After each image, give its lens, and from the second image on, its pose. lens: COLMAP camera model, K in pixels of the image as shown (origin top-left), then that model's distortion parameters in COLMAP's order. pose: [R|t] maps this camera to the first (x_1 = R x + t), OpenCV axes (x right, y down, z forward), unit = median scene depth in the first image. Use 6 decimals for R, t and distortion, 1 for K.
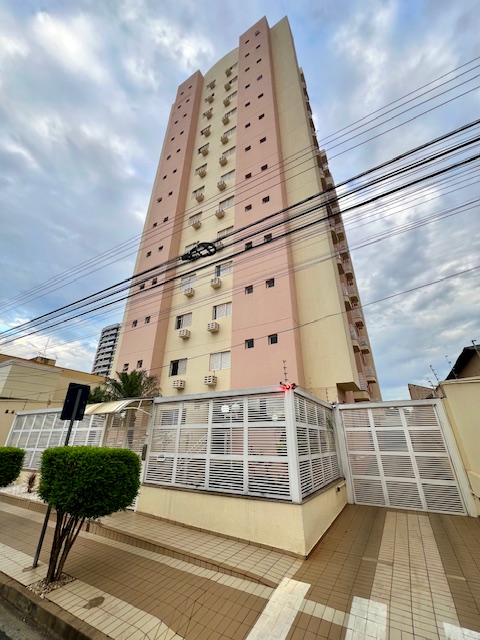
lens RADIAL K [[254.6, 0, 239.6], [0, 254.6, 319.7], [0, 0, 1]] dist [-0.002339, -0.000182]
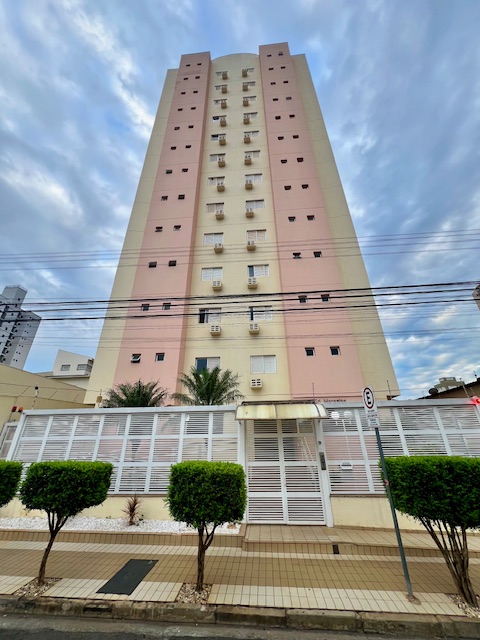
lens RADIAL K [[254.6, 0, 240.2], [0, 254.6, 320.1], [0, 0, 1]] dist [-0.002339, -0.000182]
pose [[0.906837, 0.169857, 0.385740, -0.666829], [-0.165660, 0.985185, -0.044366, 0.062176], [-0.387561, -0.023669, 0.921540, 0.162652]]
